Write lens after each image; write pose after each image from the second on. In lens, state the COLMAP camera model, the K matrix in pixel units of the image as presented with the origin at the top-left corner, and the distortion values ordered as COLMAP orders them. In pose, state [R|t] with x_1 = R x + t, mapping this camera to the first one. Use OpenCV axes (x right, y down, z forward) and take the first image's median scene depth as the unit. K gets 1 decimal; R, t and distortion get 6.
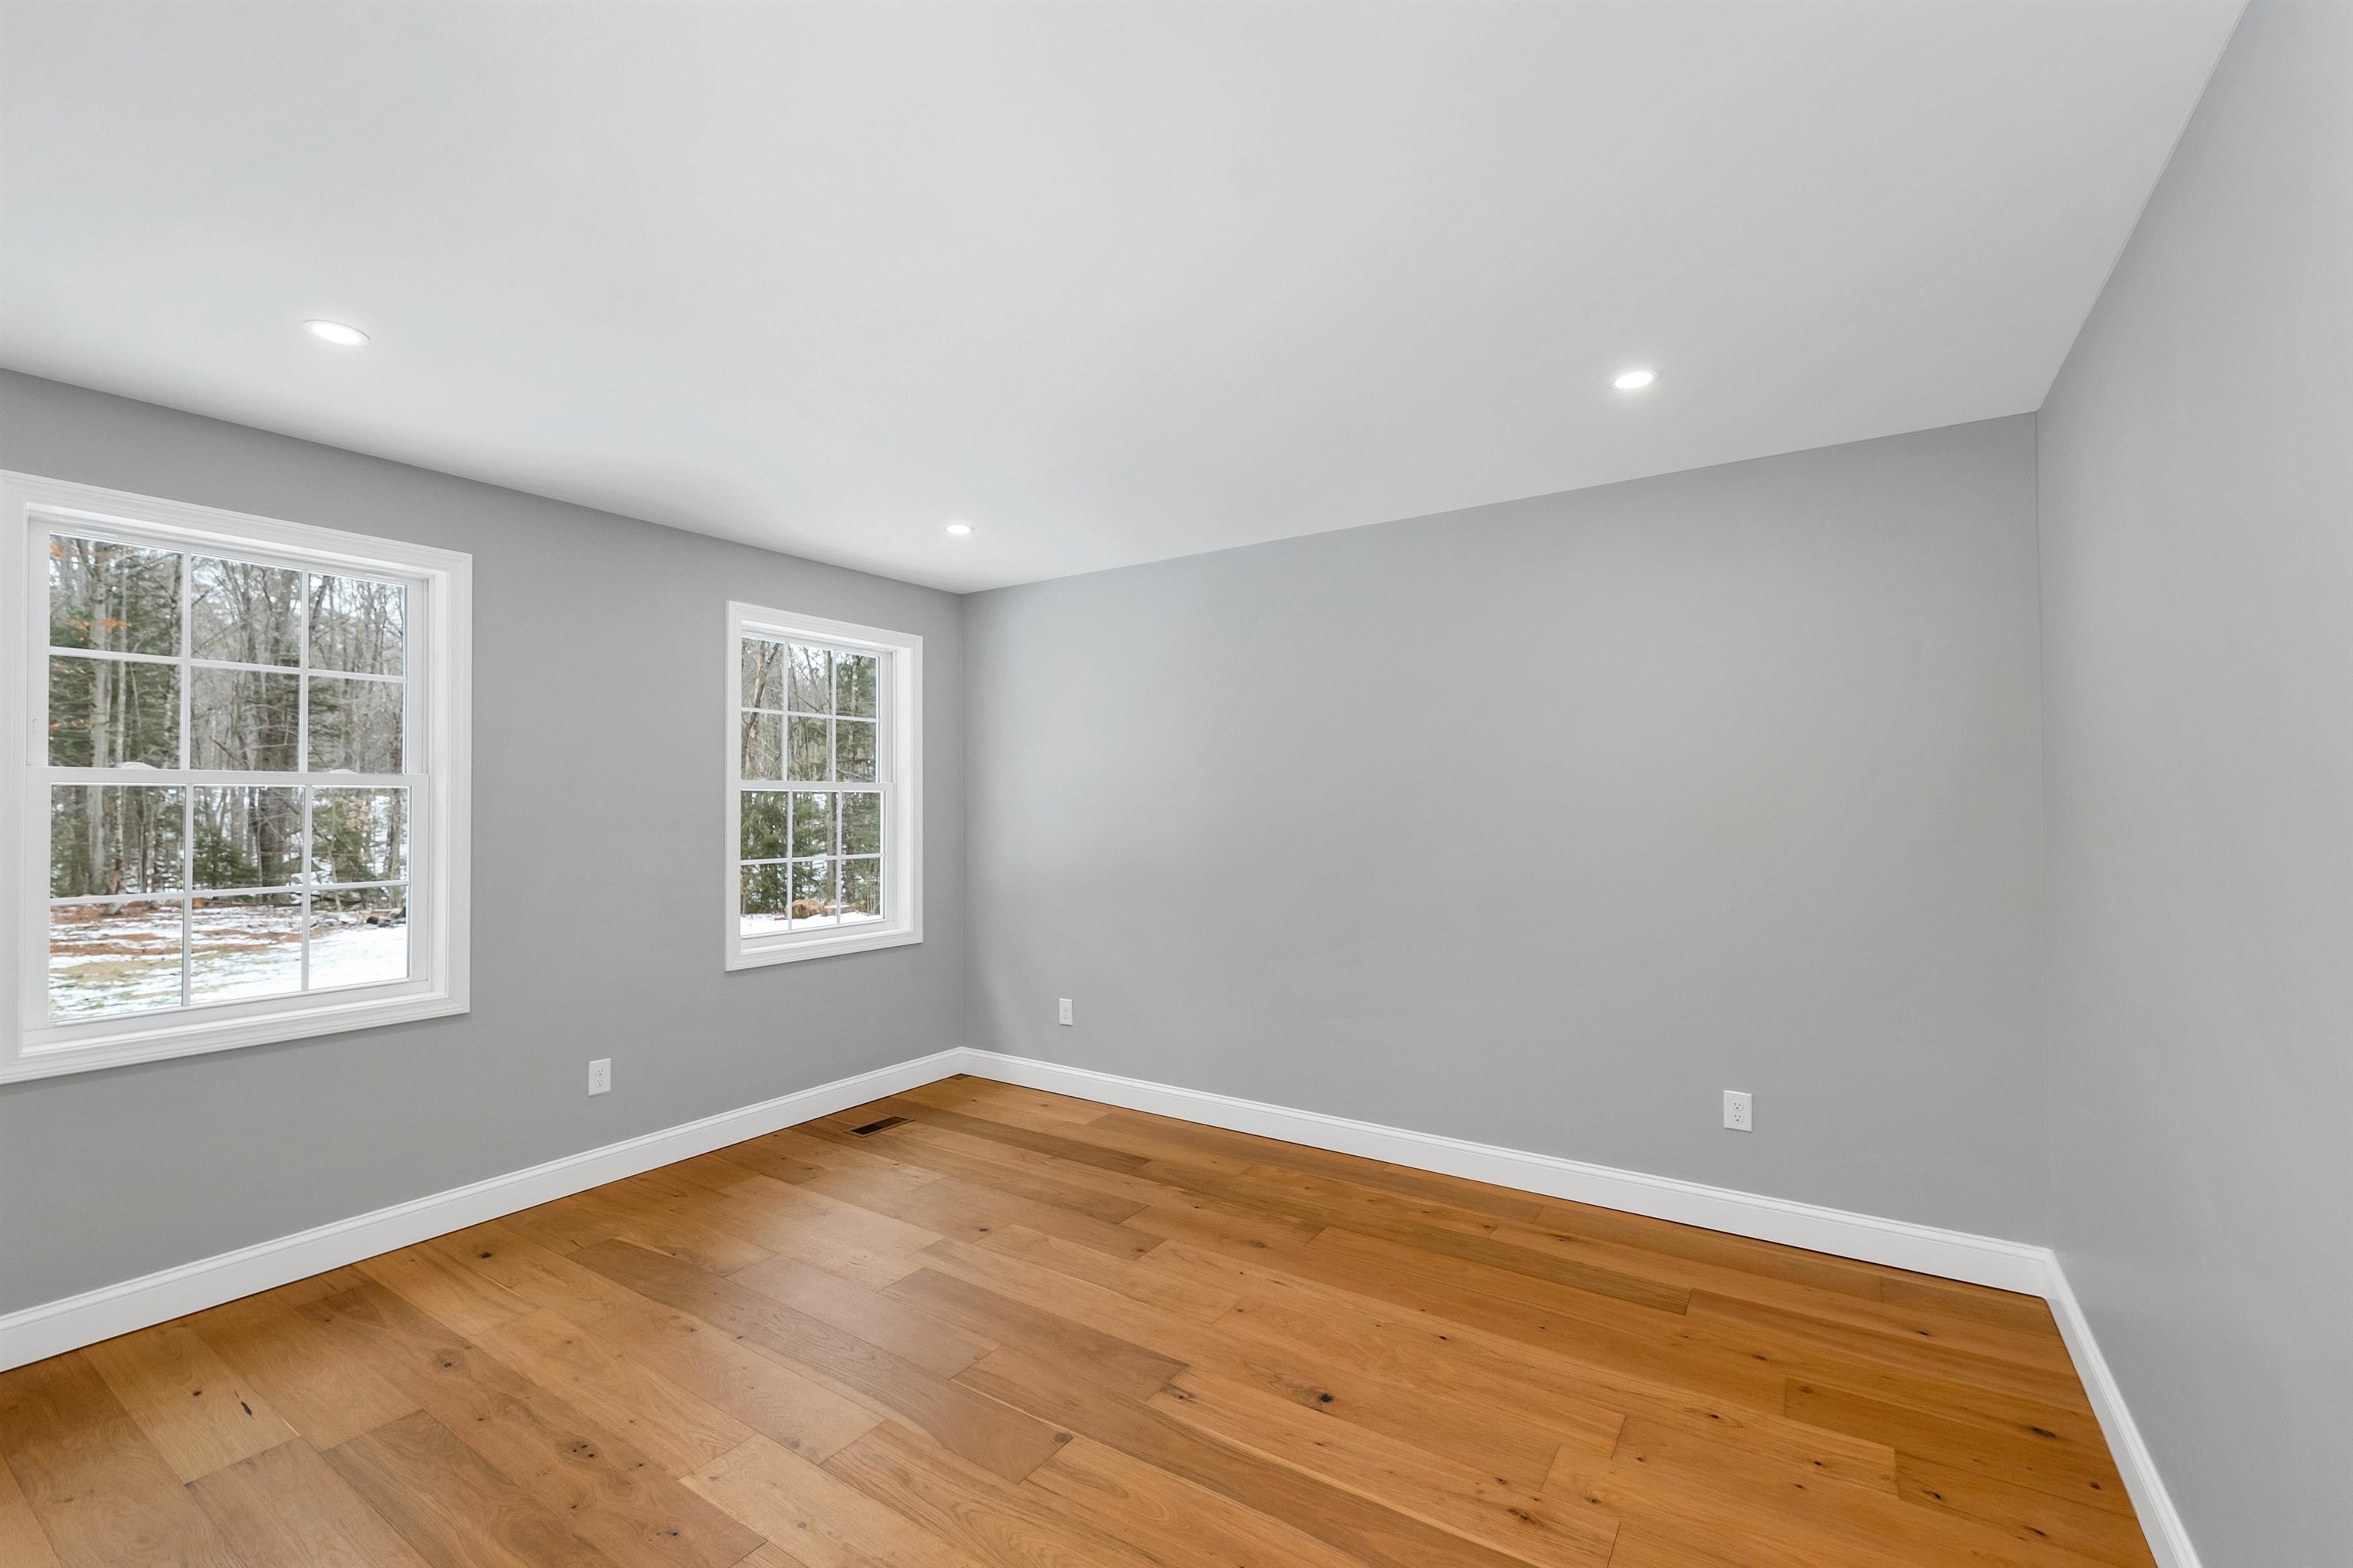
lens RADIAL K [[995.4, 0, 1167.0], [0, 995.4, 806.2], [0, 0, 1]] dist [0.002362, 0.000060]
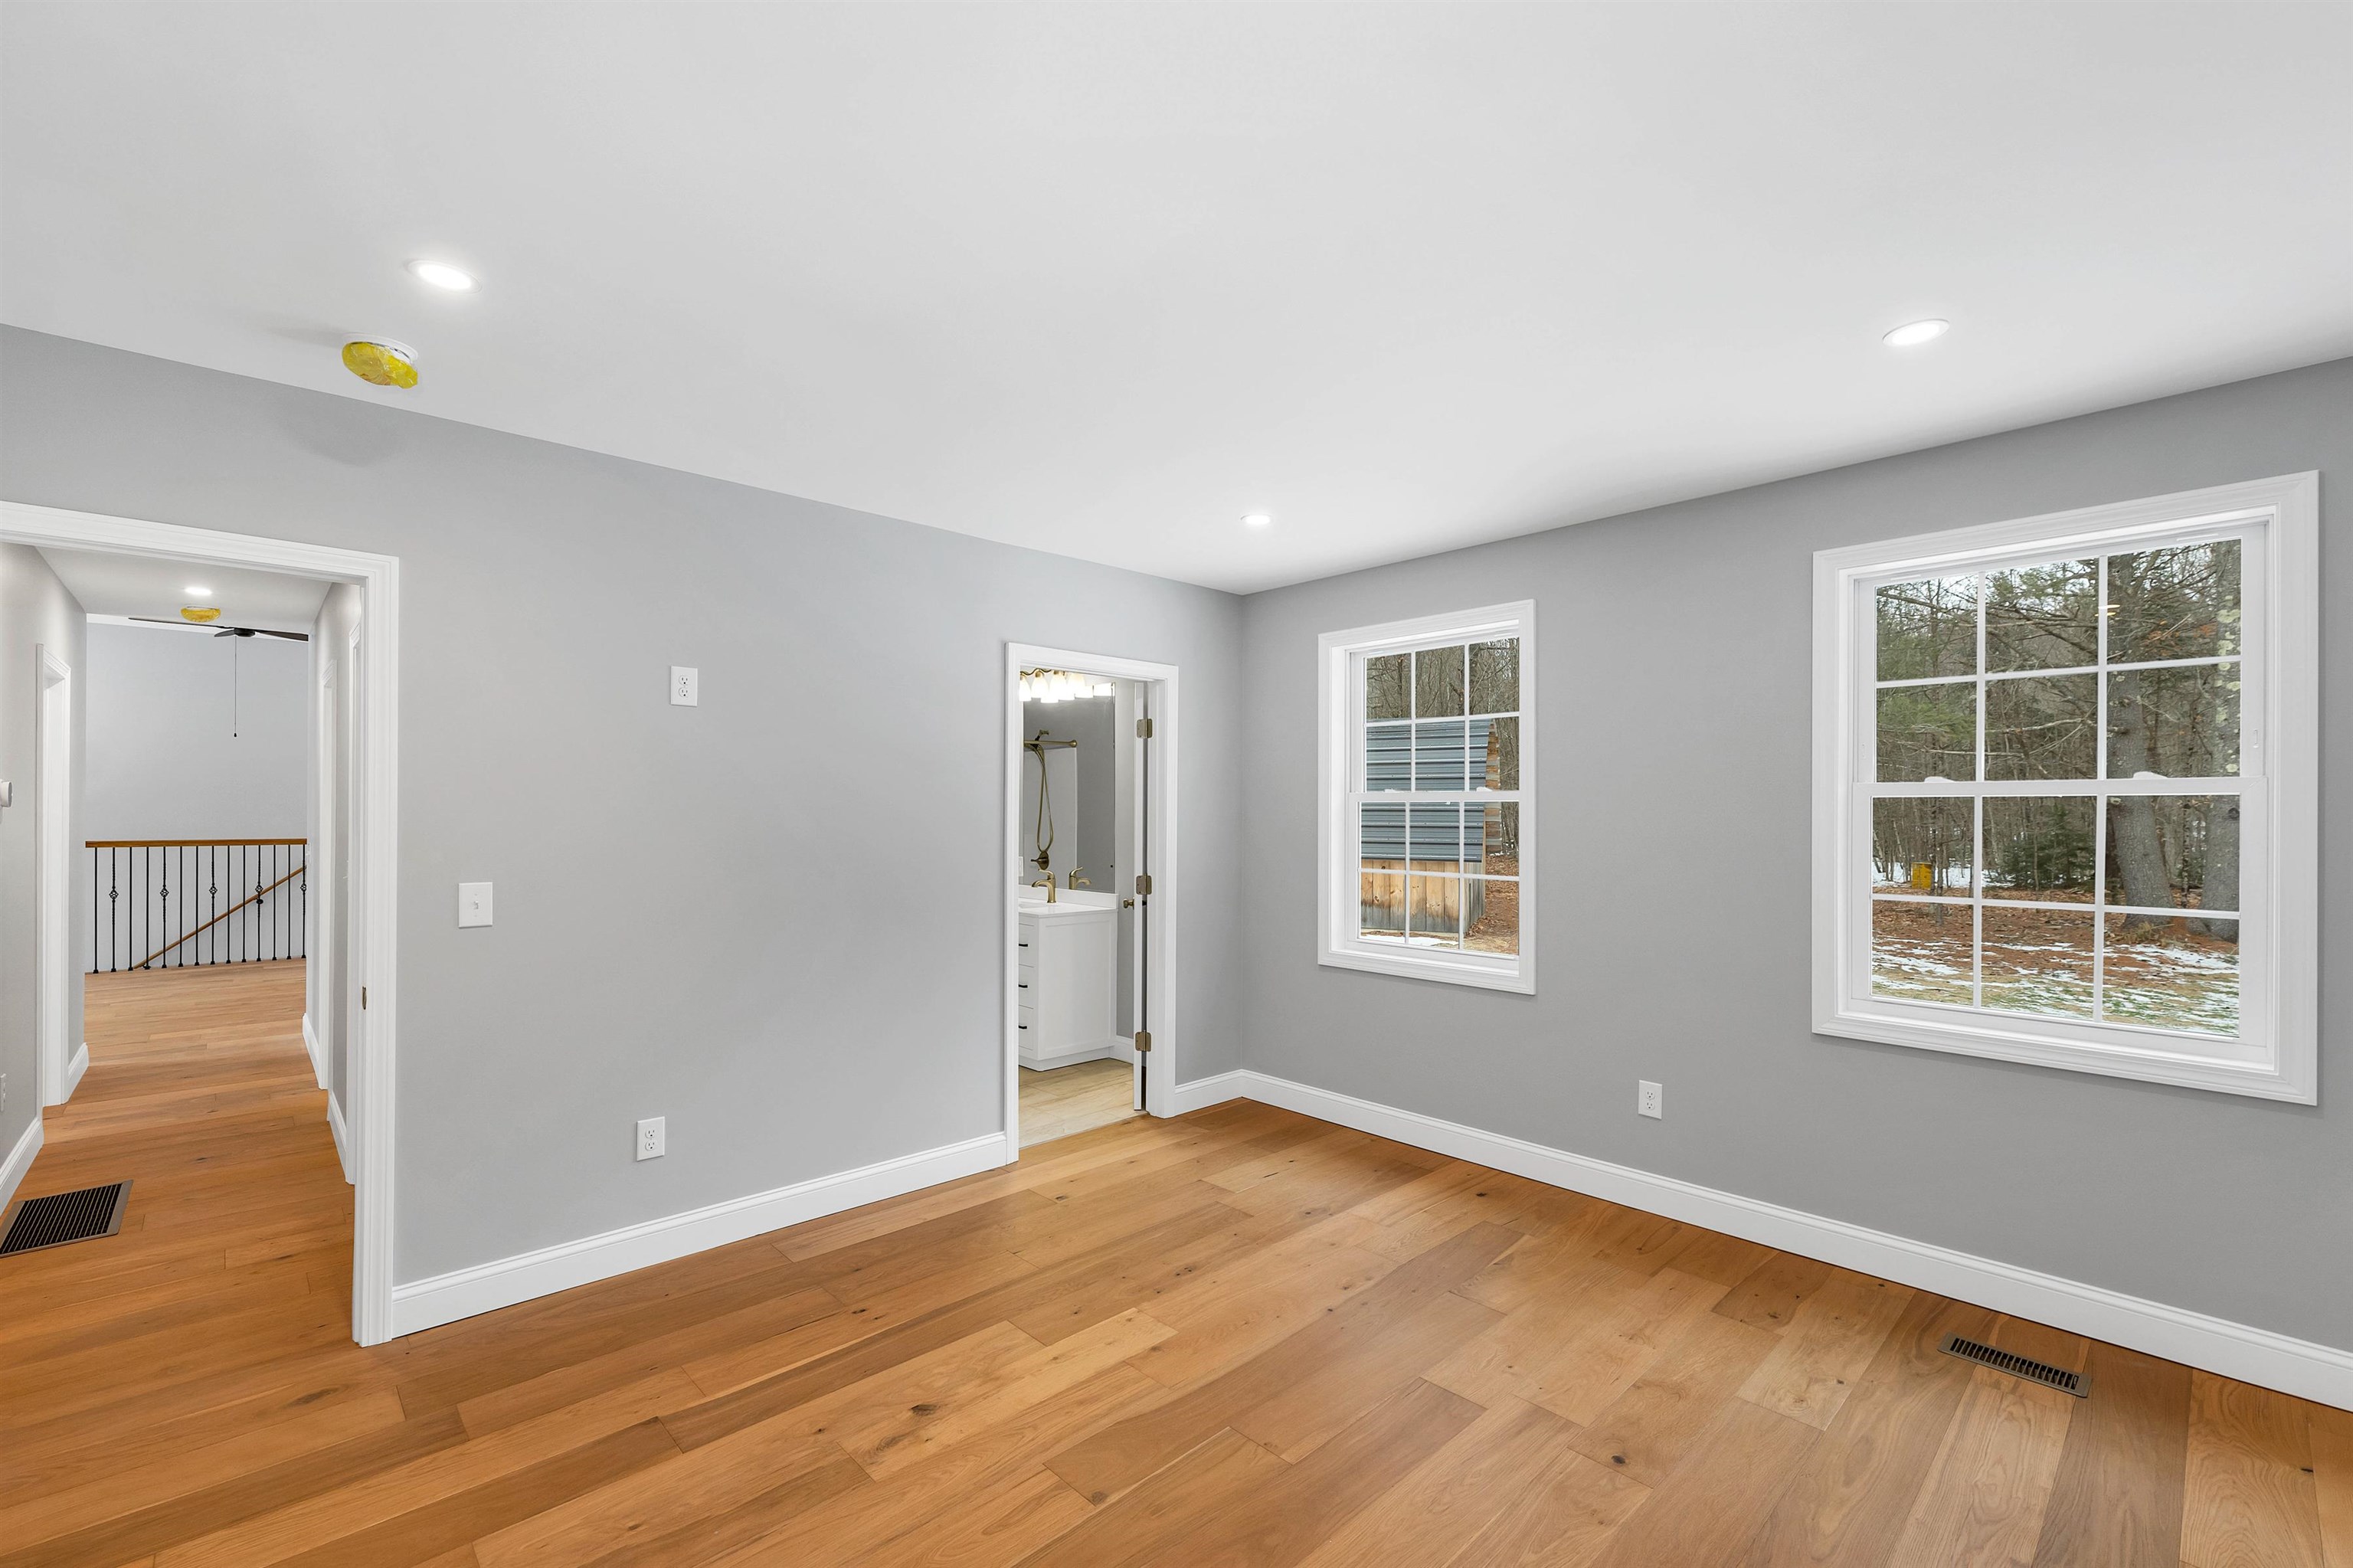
lens RADIAL K [[995.4, 0, 1167.0], [0, 995.4, 806.2], [0, 0, 1]] dist [0.002362, 0.000060]
pose [[-0.220272, -0.003171, -0.975433, 0.608545], [-0.004053, 0.999989, -0.002336, -0.010637], [0.975430, 0.003439, -0.220282, 0.967628]]
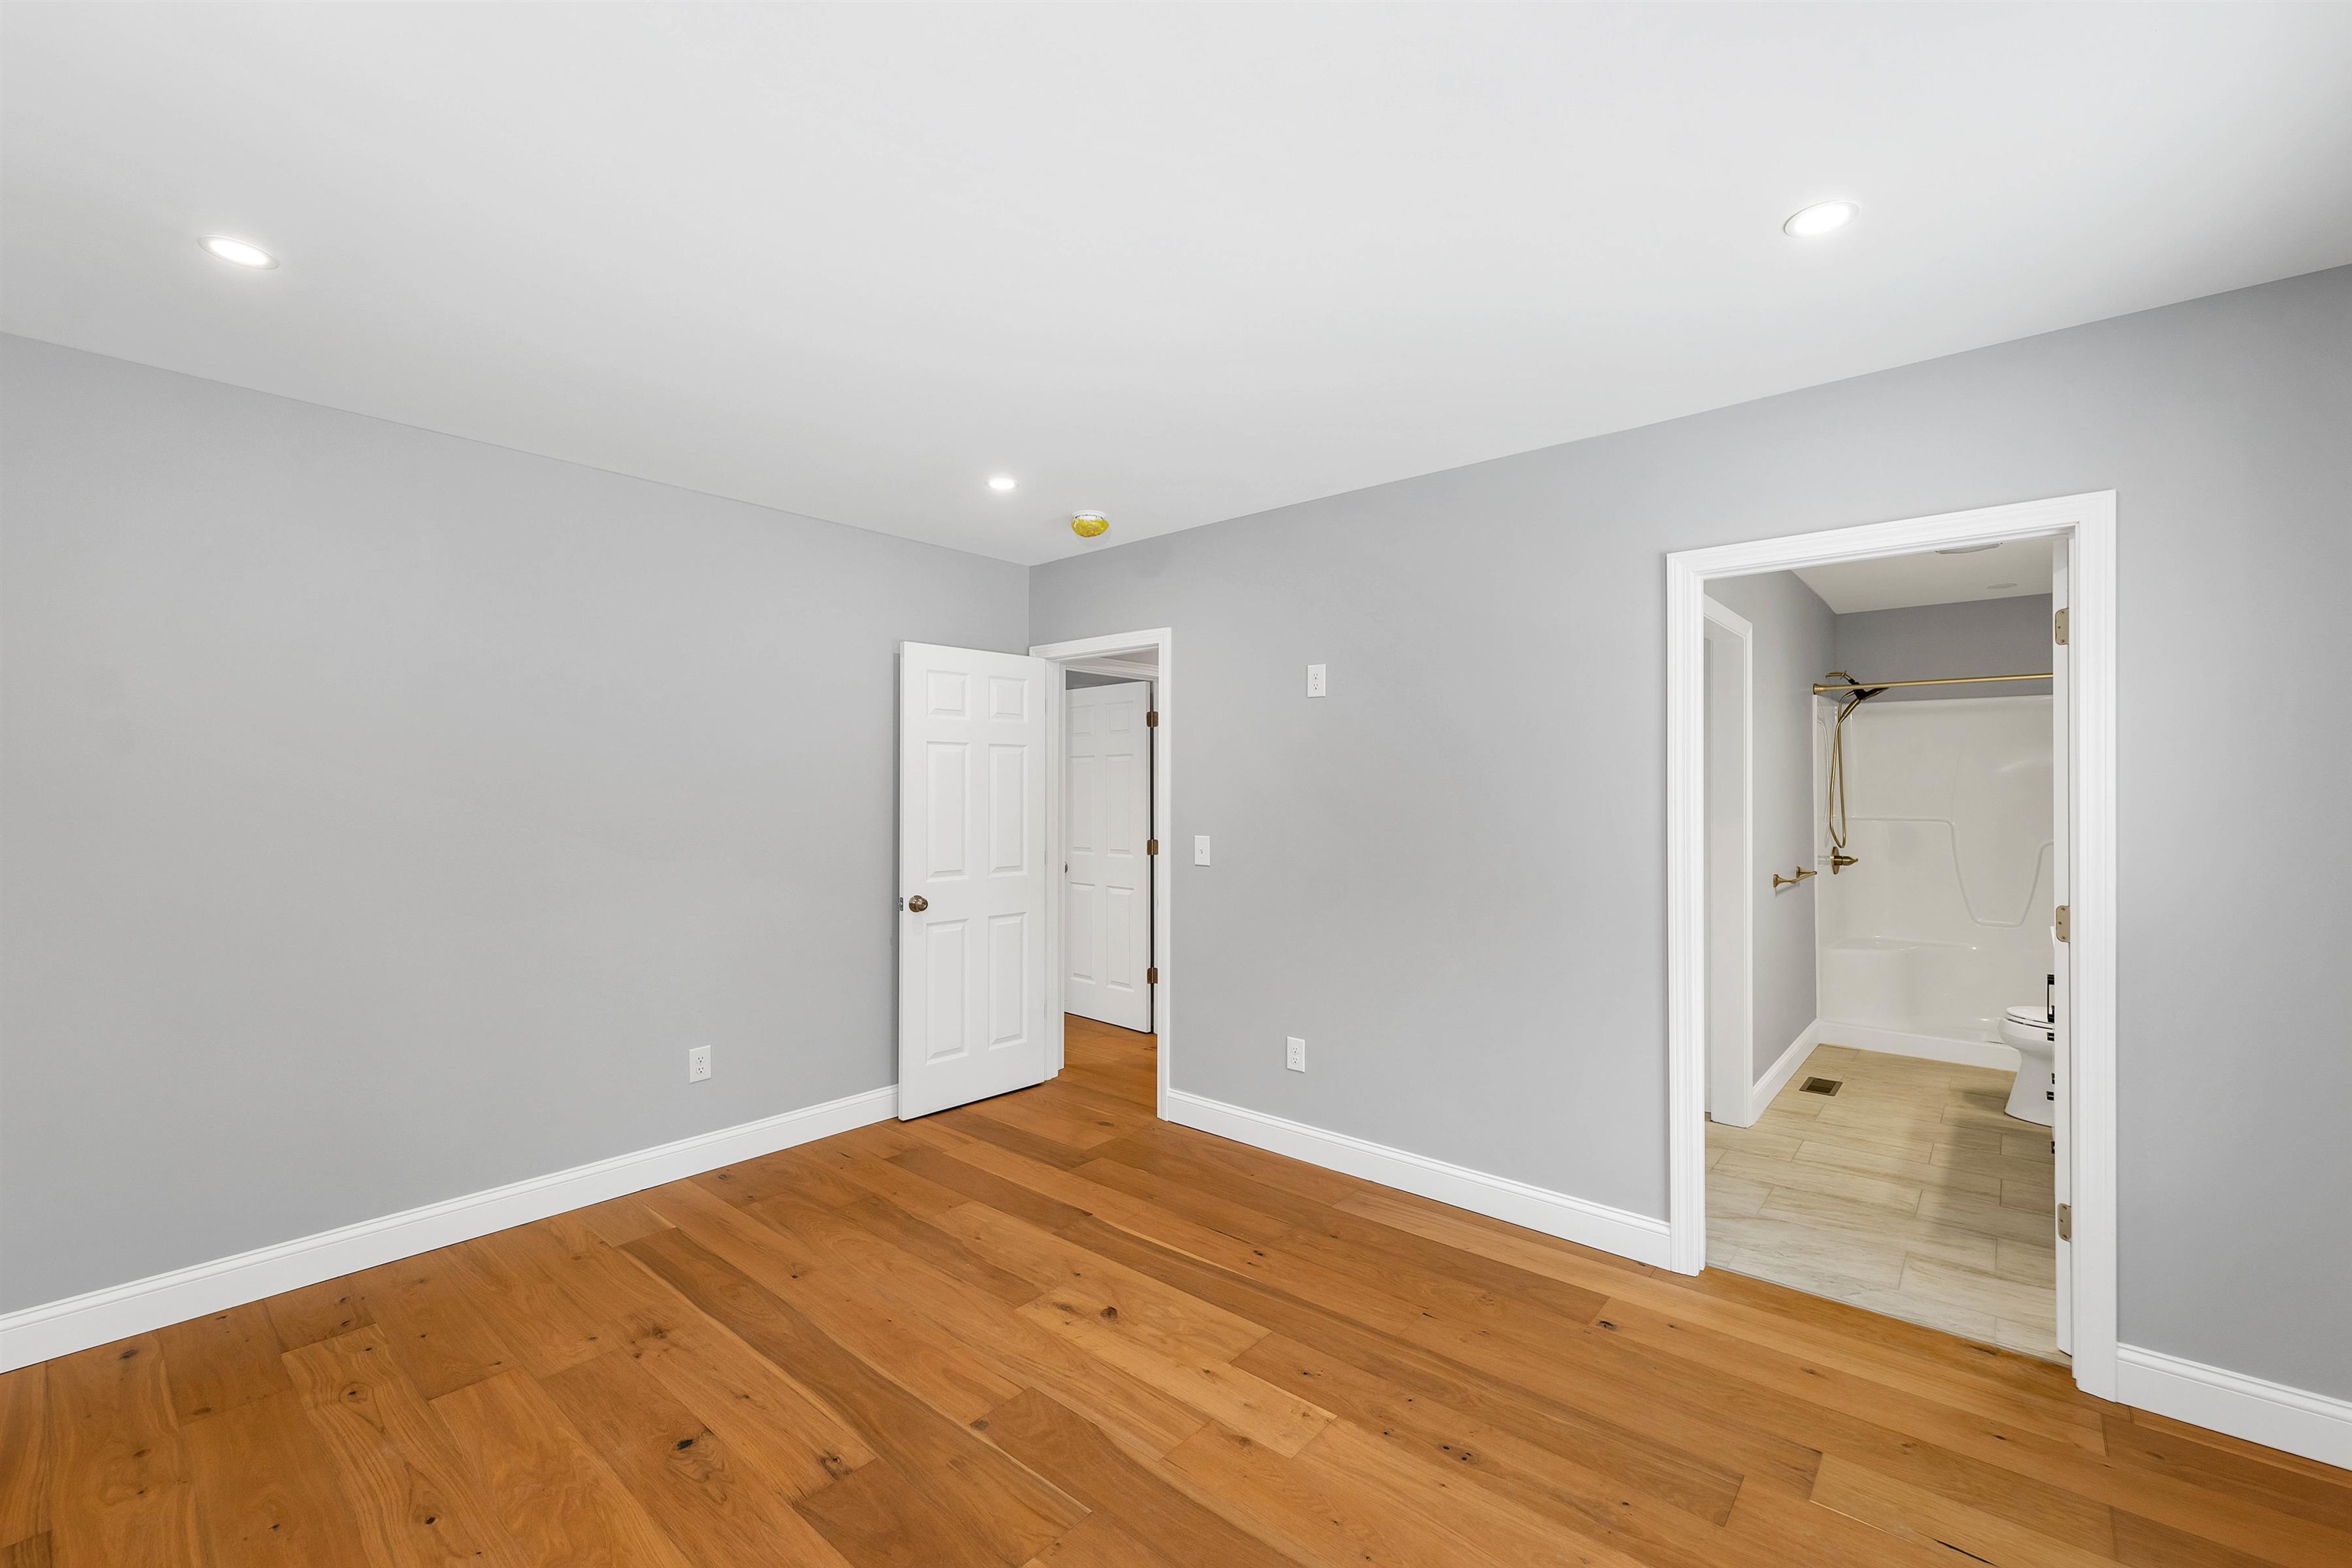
lens RADIAL K [[979.0, 0, 1173.9], [0, 979.0, 783.9], [0, 0, 1]] dist [-0.000083, -0.000203]
pose [[-0.993358, 0.001680, 0.115050, -0.315980], [0.001163, 0.999989, -0.004561, -0.003701], [-0.115057, -0.004397, -0.993349, 1.495312]]
